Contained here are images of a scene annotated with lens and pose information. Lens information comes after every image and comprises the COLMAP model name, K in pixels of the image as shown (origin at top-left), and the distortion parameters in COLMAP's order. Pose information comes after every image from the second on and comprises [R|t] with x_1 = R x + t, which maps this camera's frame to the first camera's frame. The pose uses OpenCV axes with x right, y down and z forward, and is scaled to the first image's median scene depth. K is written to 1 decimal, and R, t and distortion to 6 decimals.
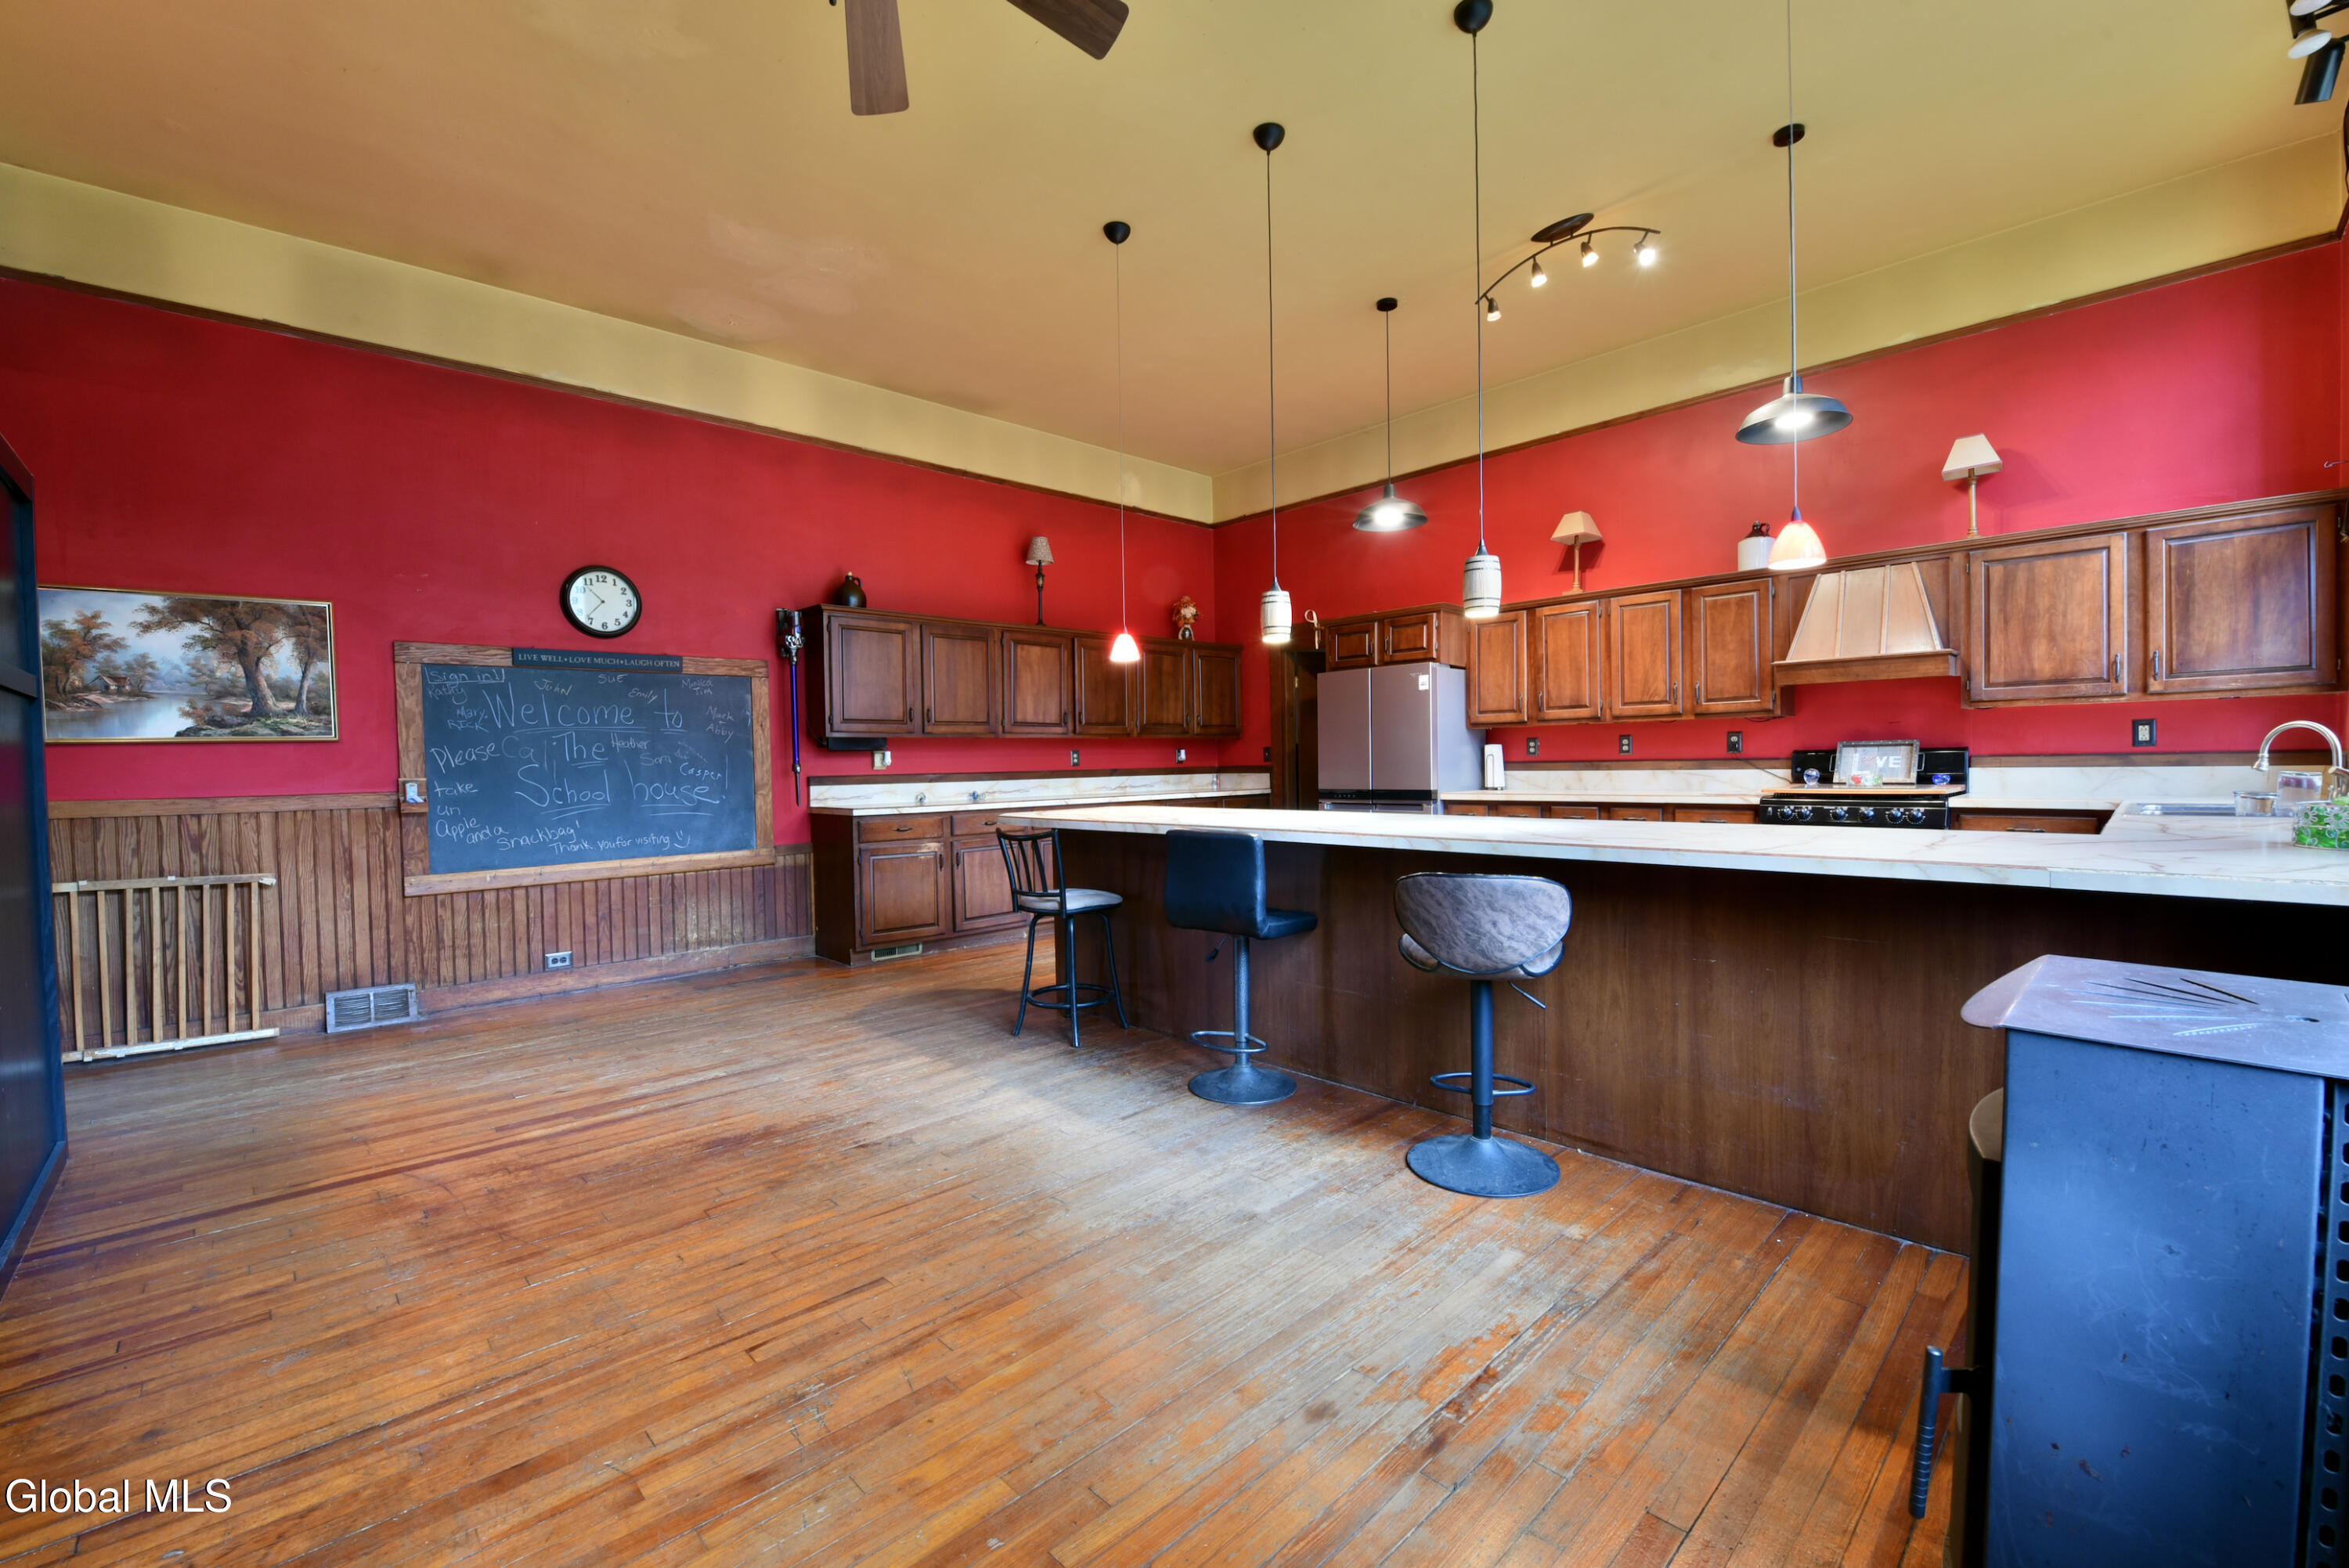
lens RADIAL K [[964.8, 0, 1169.1], [0, 964.8, 777.1], [0, 0, 1]] dist [-0.001187, -0.000074]
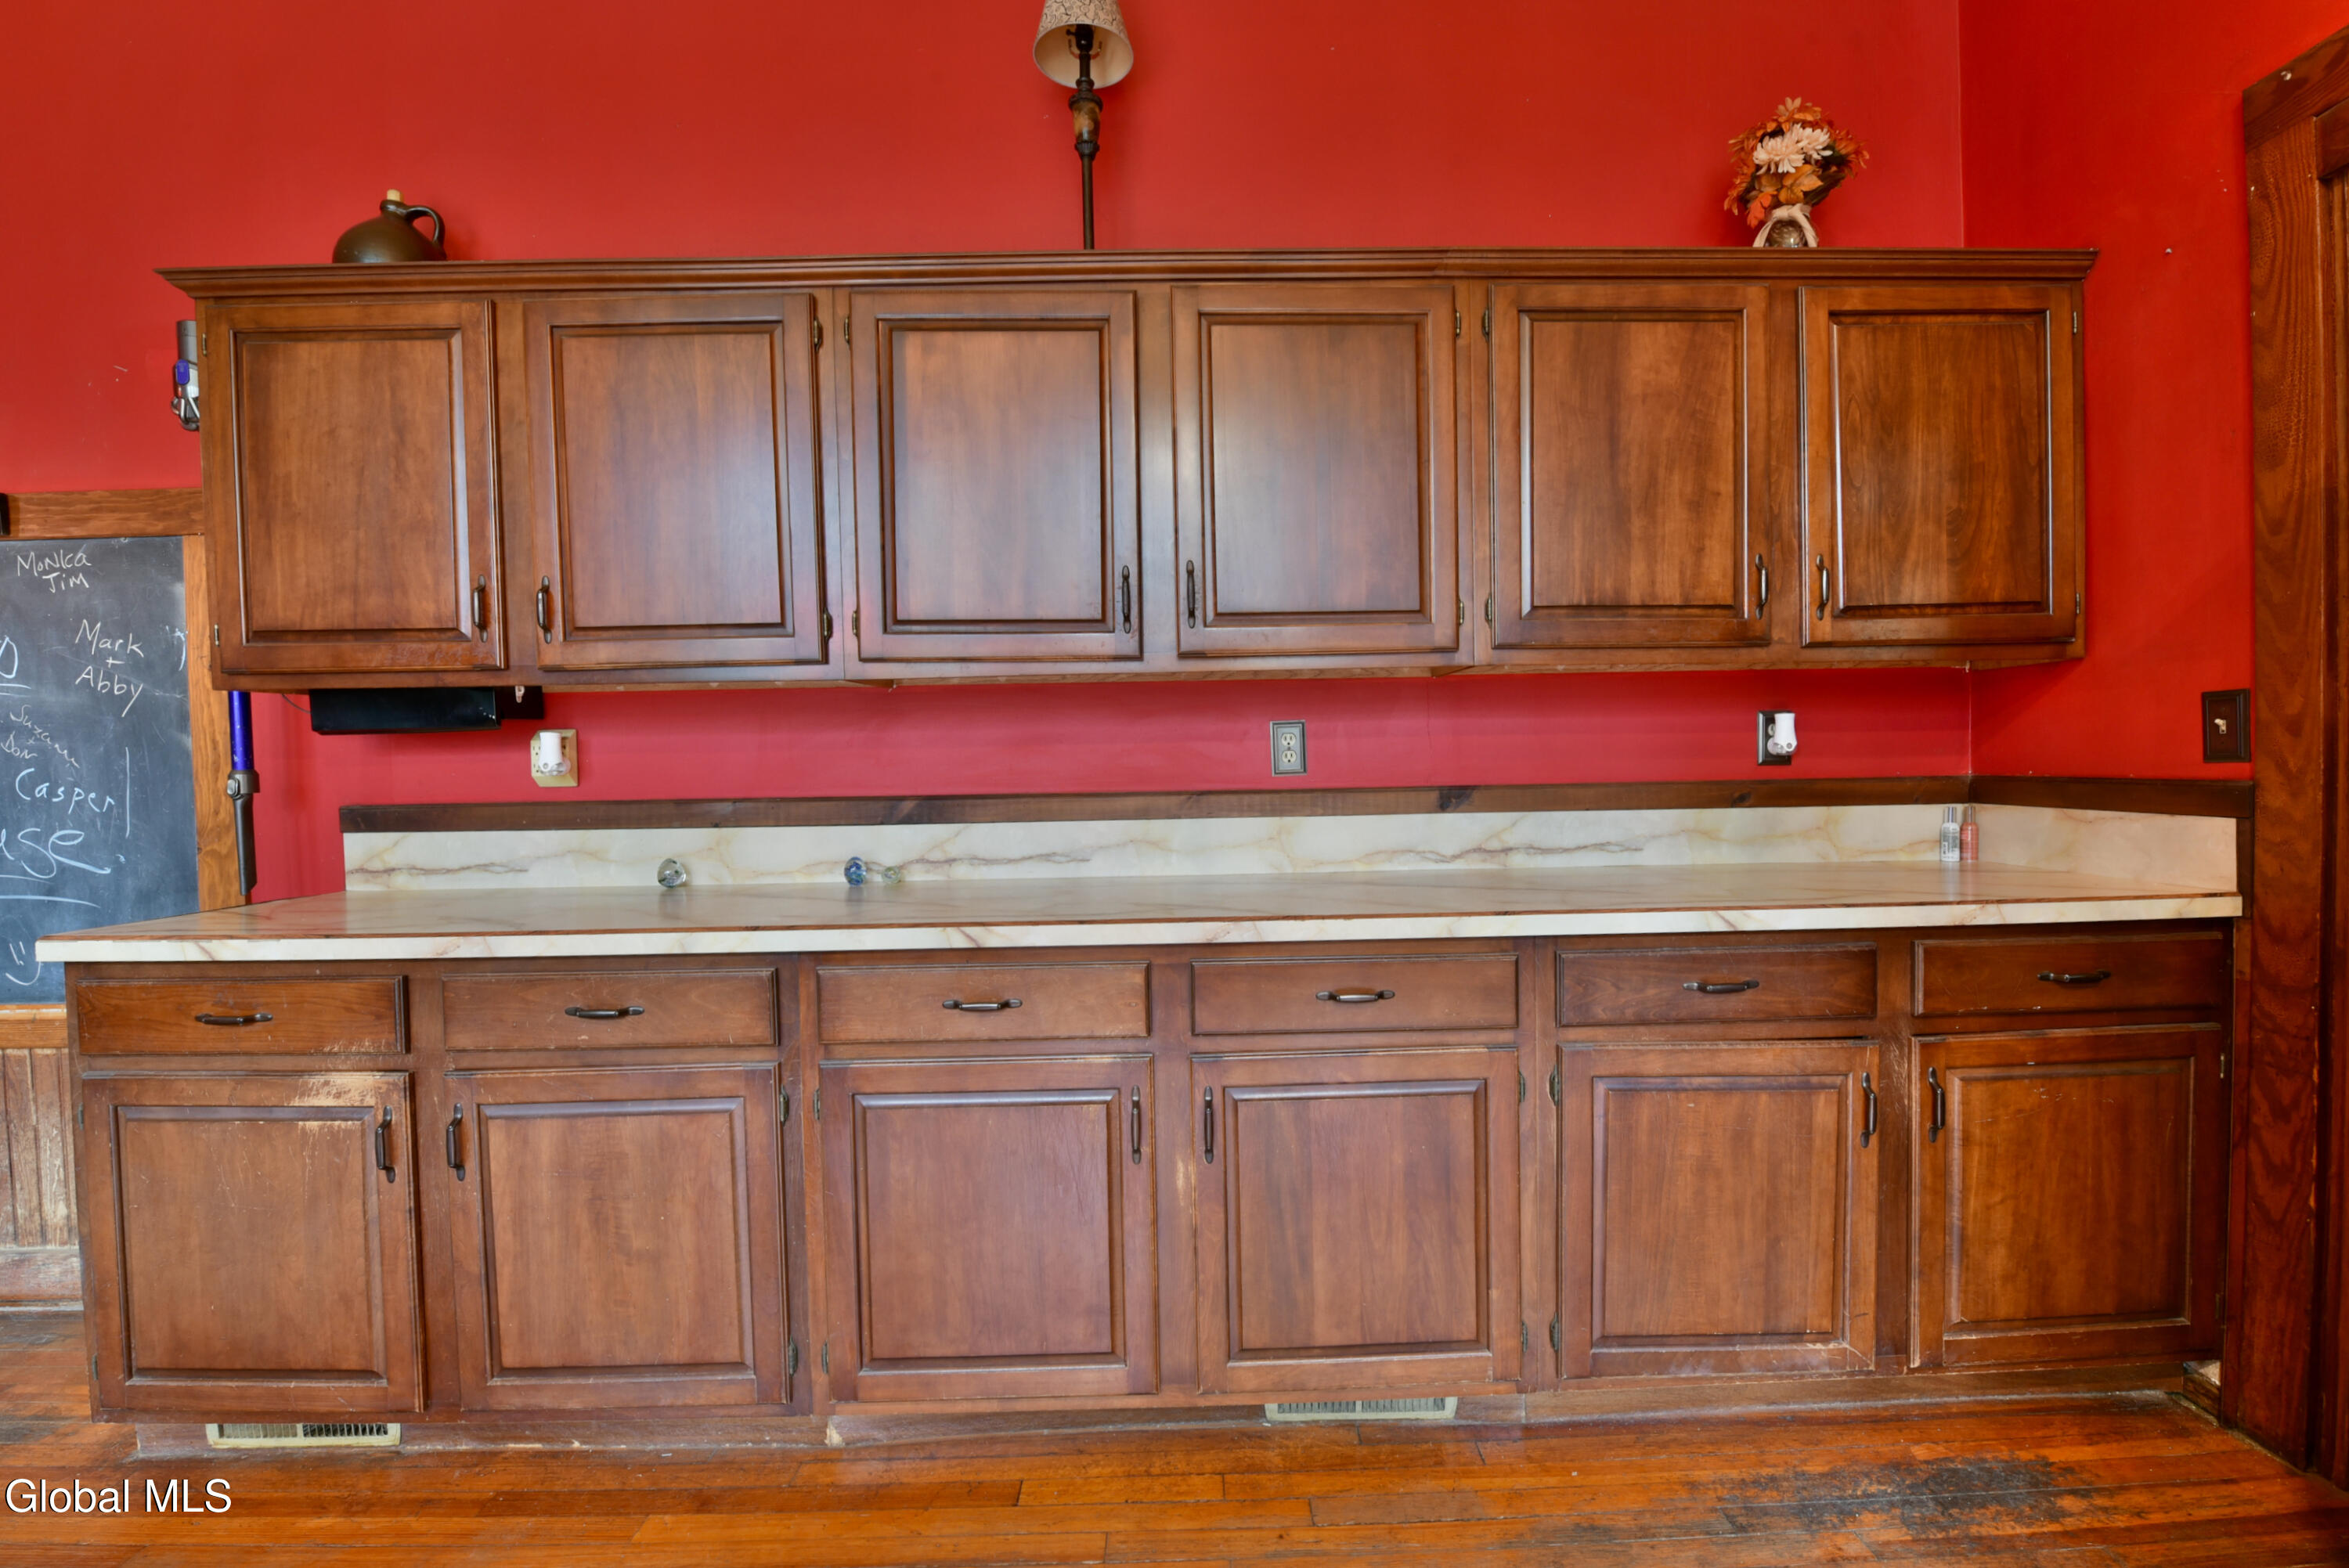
lens RADIAL K [[1031.8, 0, 1194.2], [0, 1031.8, 785.2], [0, 0, 1]] dist [-0.010162, -0.000256]
pose [[0.741594, 0.021689, -0.670499, 0.111556], [-0.006971, 0.999672, 0.024628, -0.019549], [0.670813, -0.013590, 0.741502, 0.913323]]
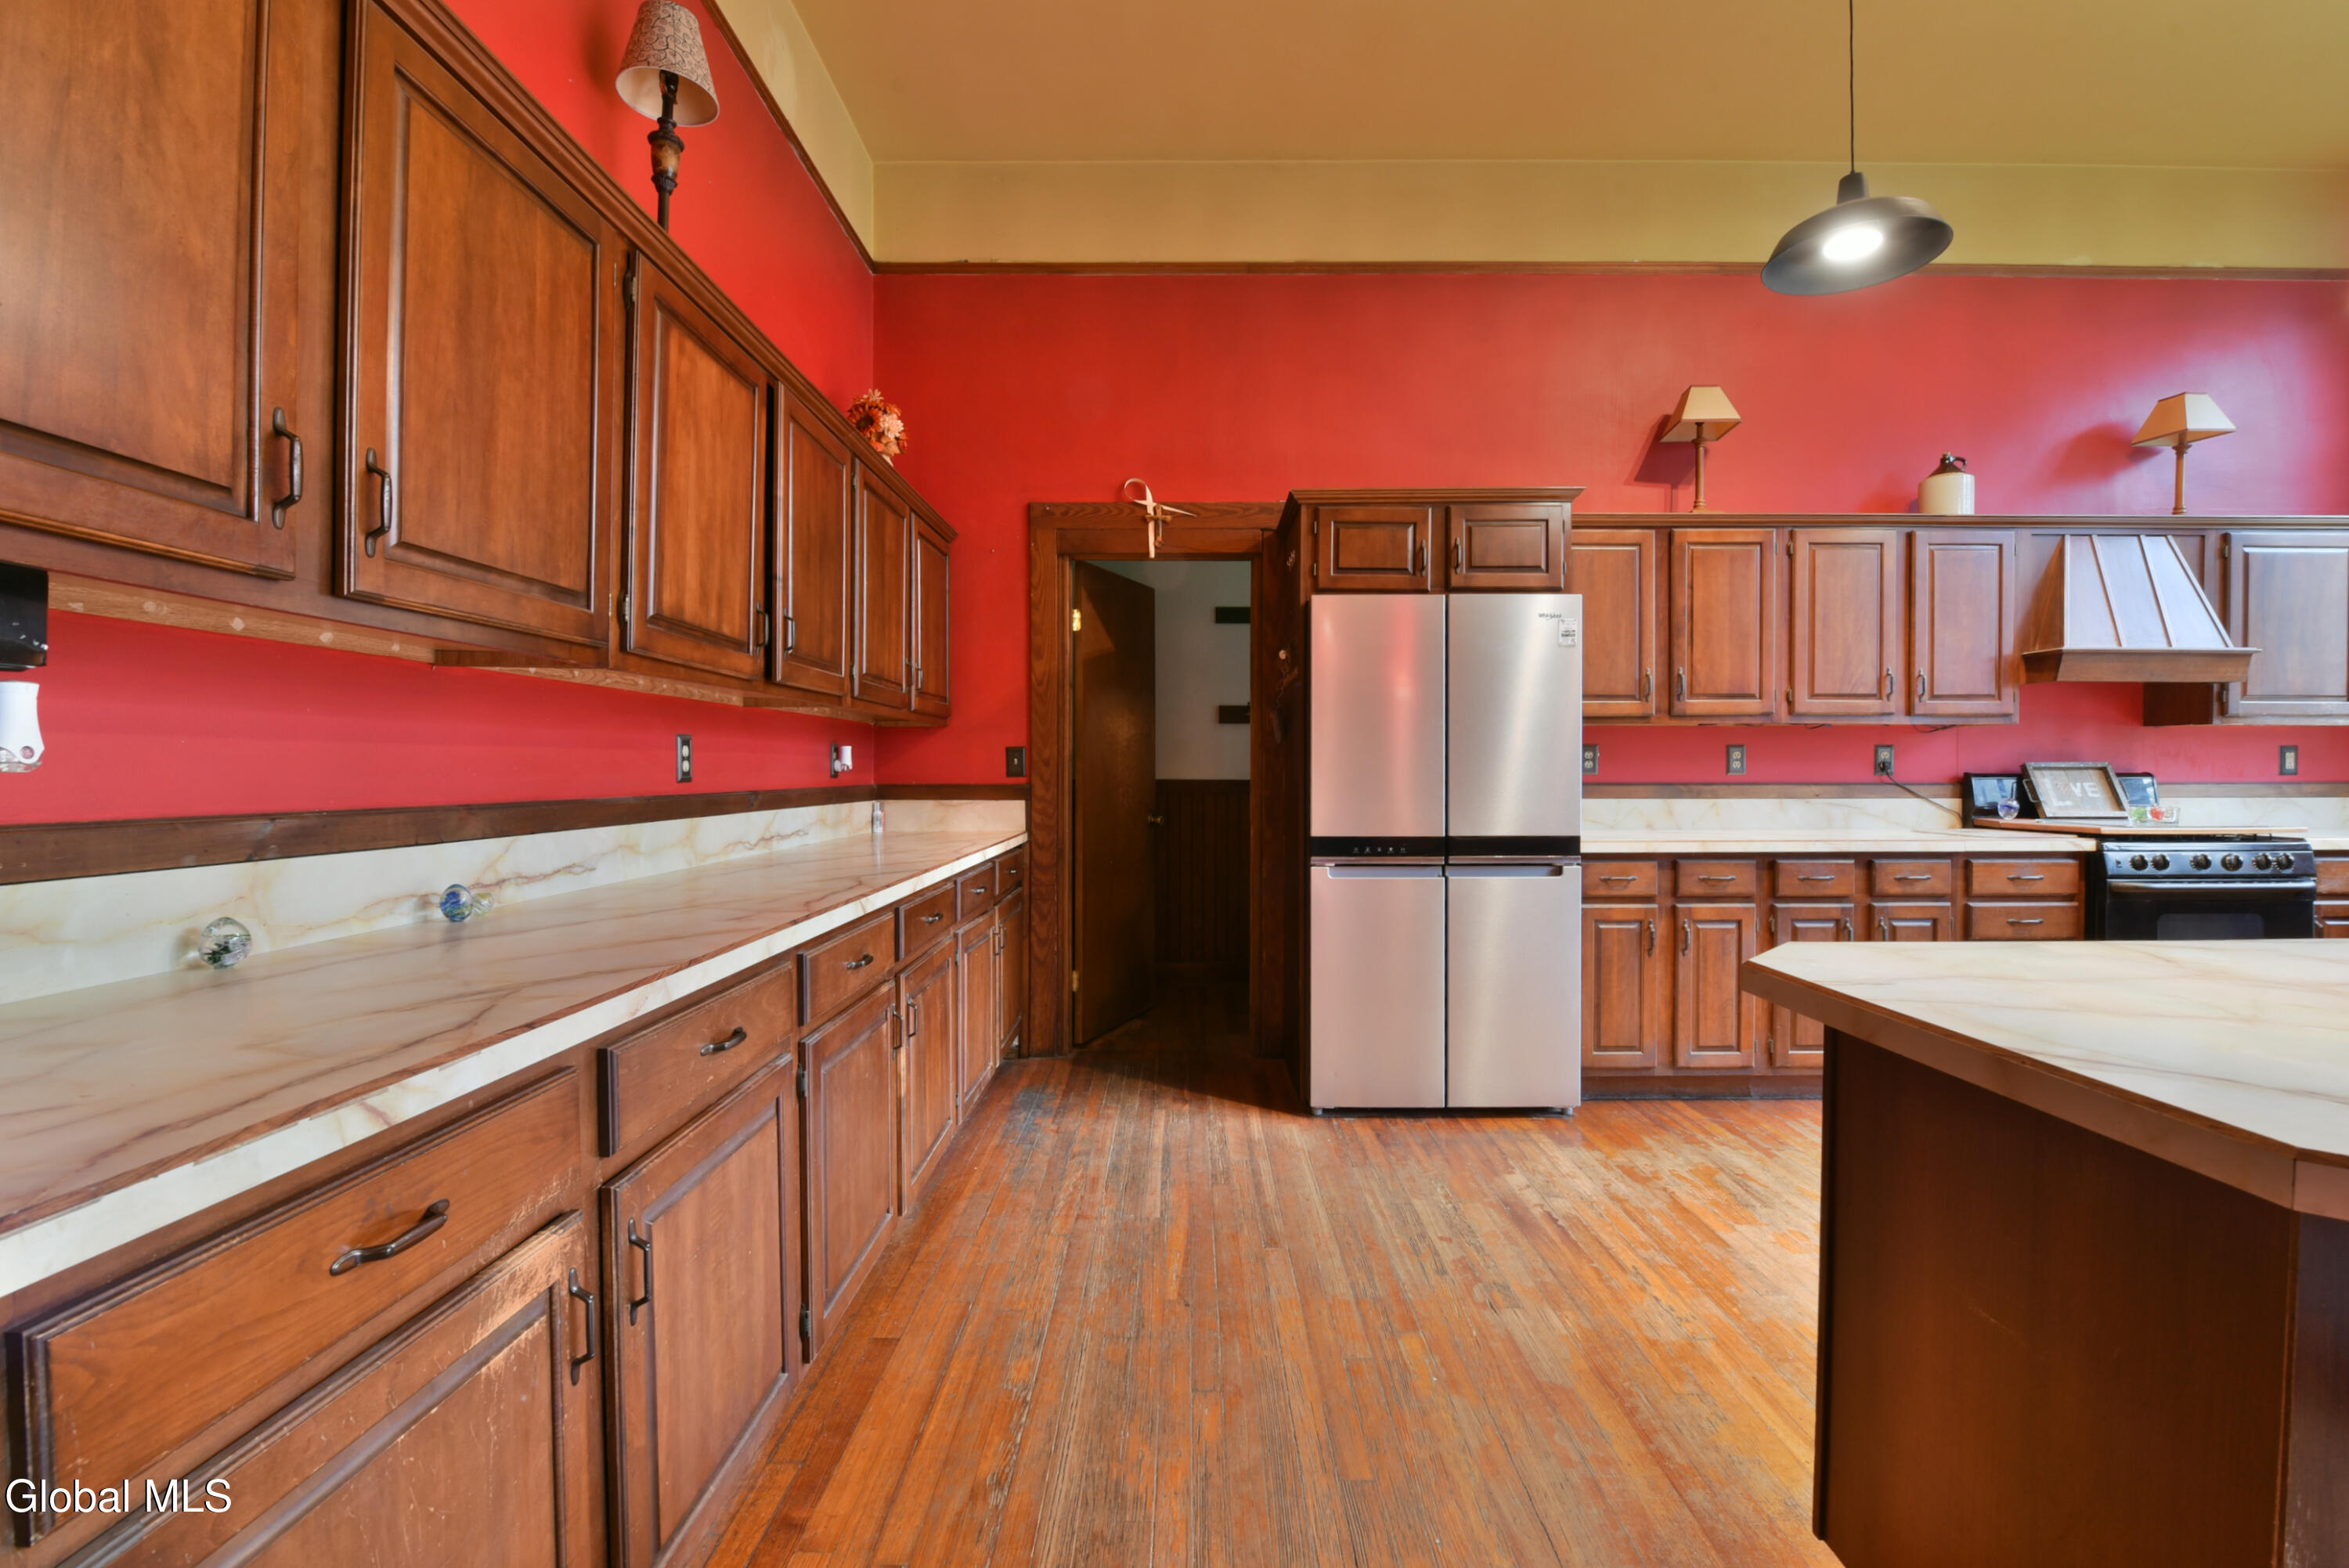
lens RADIAL K [[1031.8, 0, 1183.8], [0, 1031.8, 778.5], [0, 0, 1]] dist [-0.010162, -0.000256]
pose [[0.686850, 0.012324, 0.726694, -0.288339], [-0.000661, 0.999866, -0.016331, -0.008795], [-0.726799, 0.010737, 0.686767, 0.768130]]
